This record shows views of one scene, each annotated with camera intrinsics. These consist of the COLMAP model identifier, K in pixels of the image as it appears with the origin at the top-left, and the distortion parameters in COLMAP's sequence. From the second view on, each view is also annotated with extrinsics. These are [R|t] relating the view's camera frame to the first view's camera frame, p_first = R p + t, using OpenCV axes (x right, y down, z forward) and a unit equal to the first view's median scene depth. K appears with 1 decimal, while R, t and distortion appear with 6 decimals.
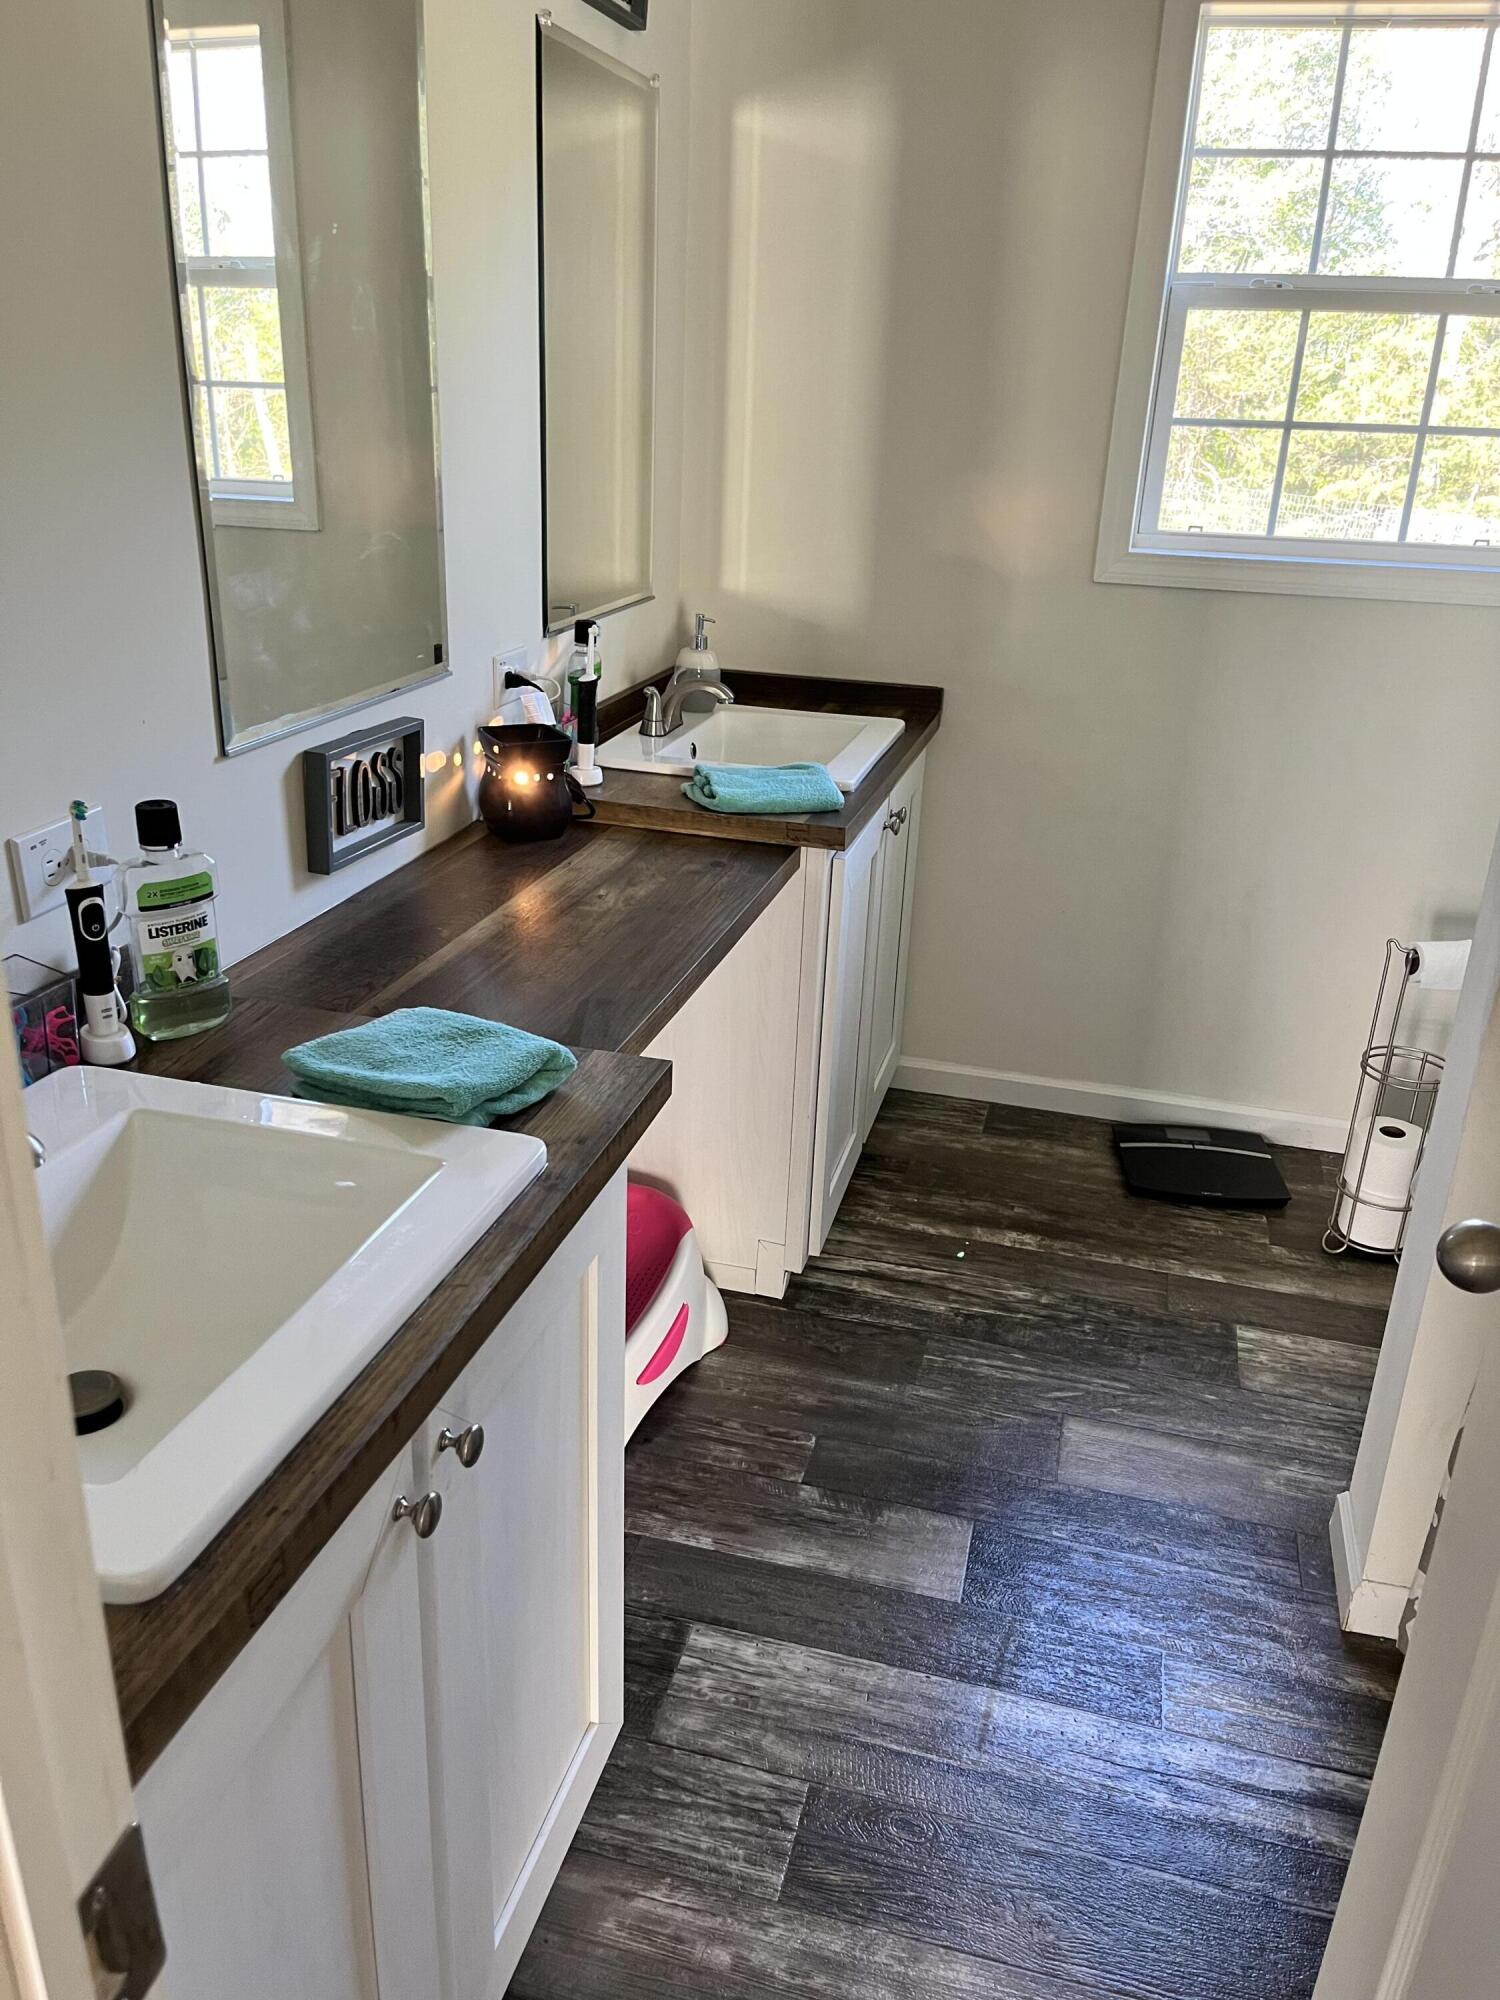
lens RADIAL K [[1514.5, 0, 750.0], [0, 1514.5, 1000.0], [0, 0, 1]] dist [-0.030083, 0.085960]
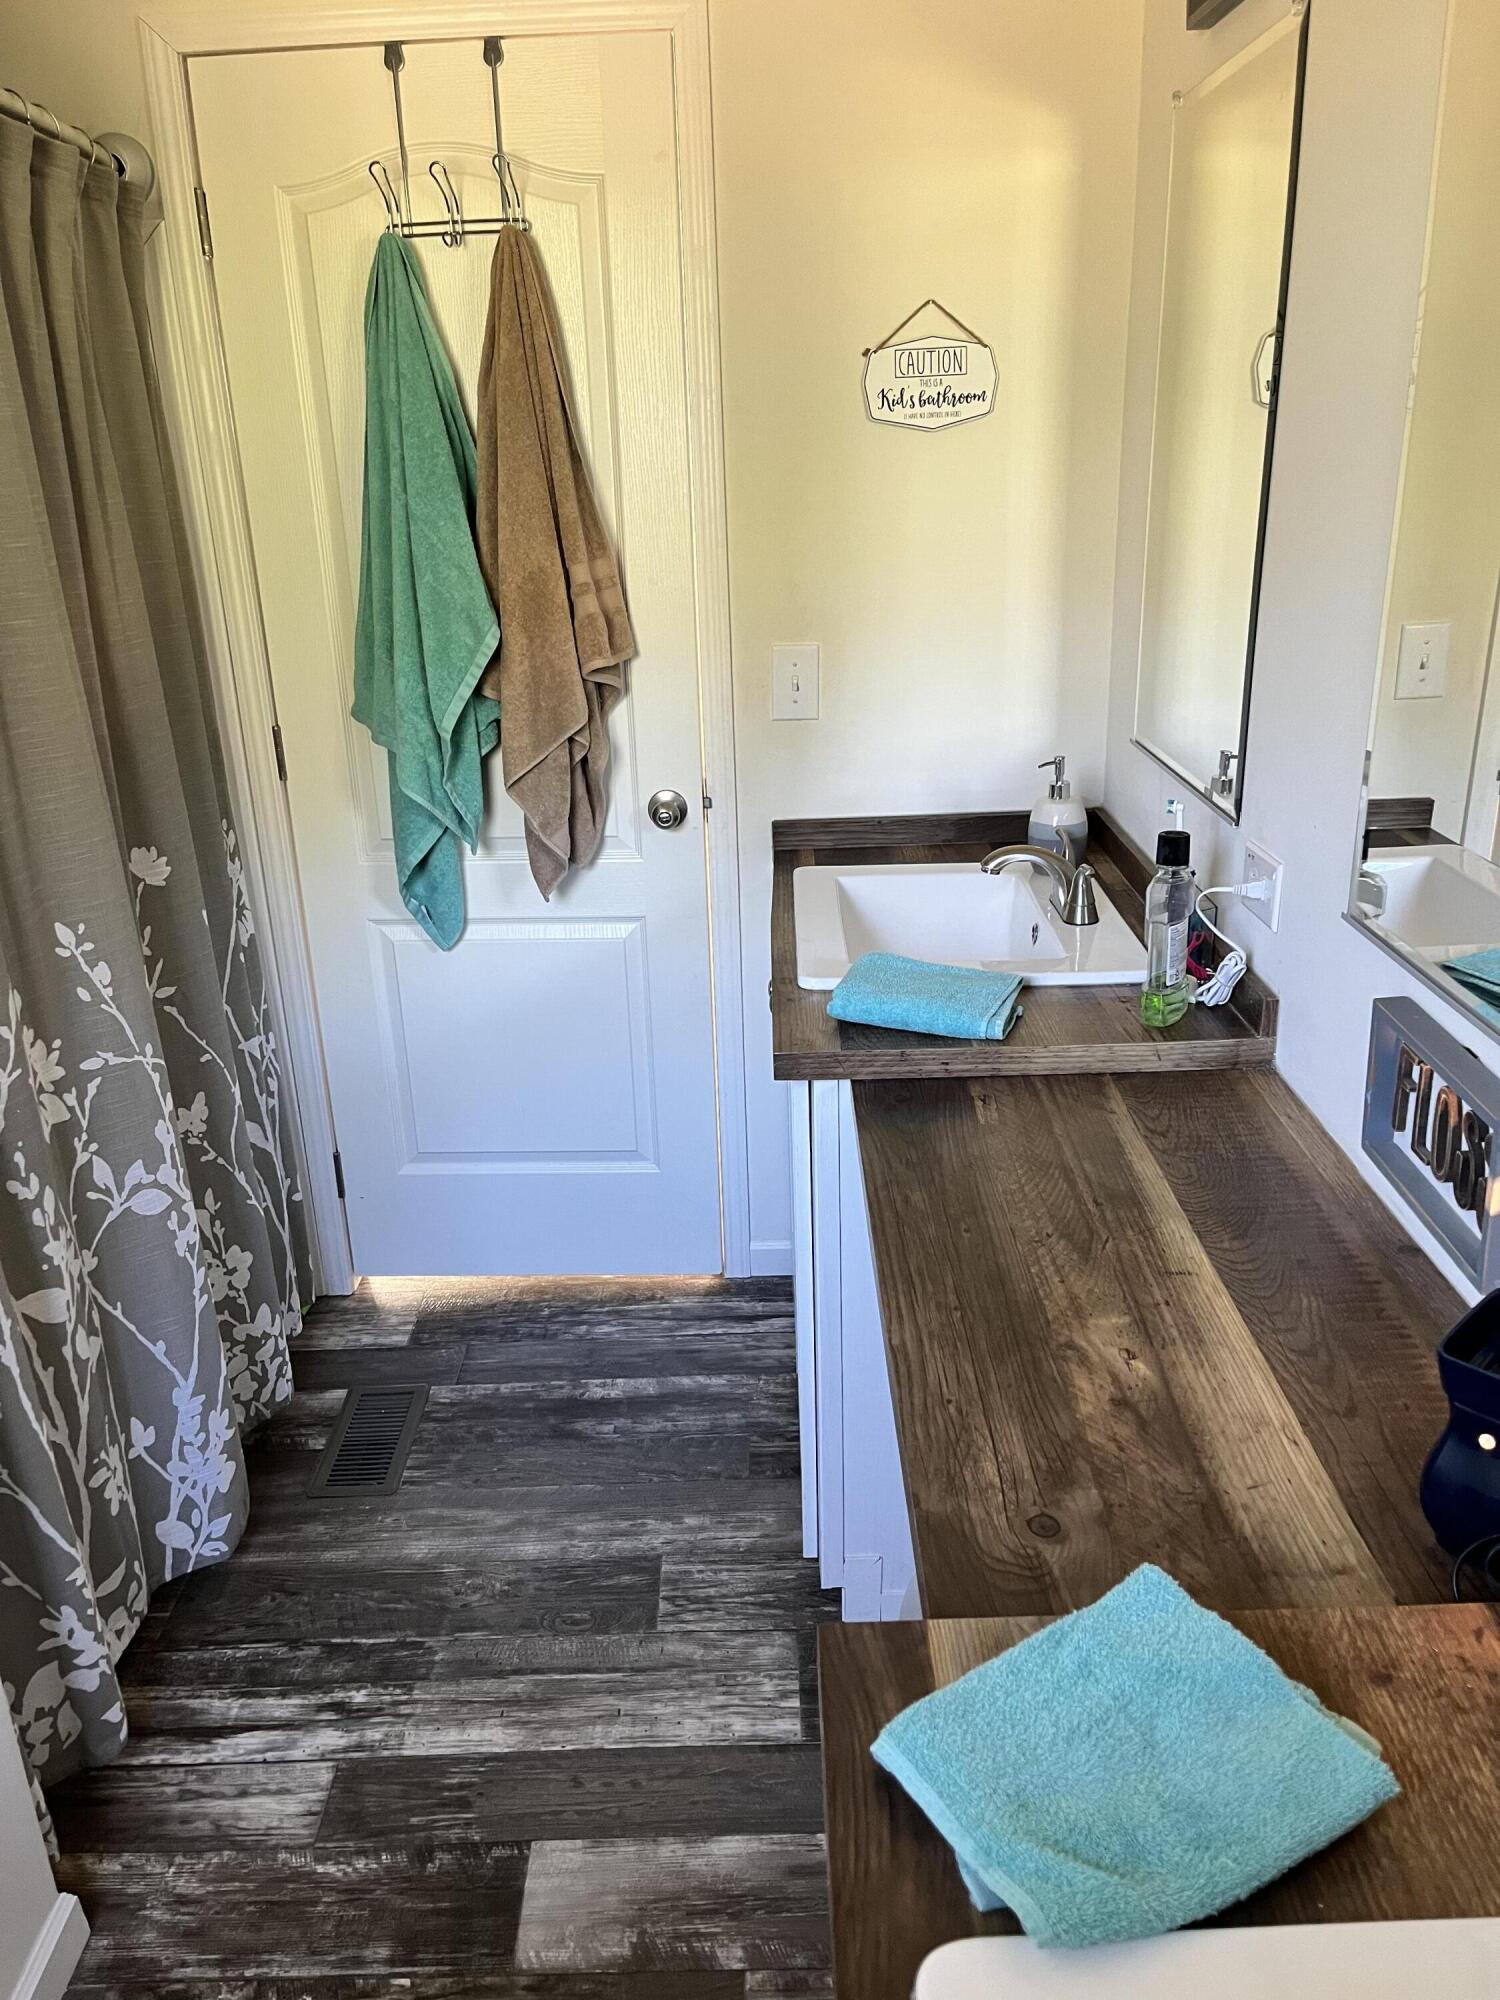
lens RADIAL K [[1481.9, 0, 750.0], [0, 1481.9, 1000.0], [0, 0, 1]] dist [0.083758, -0.118159]
pose [[-0.965888, 0.087329, -0.243790, 0.203521], [-0.095850, 0.753997, 0.649847, -0.618301], [0.240568, 0.651047, -0.719906, 1.463967]]
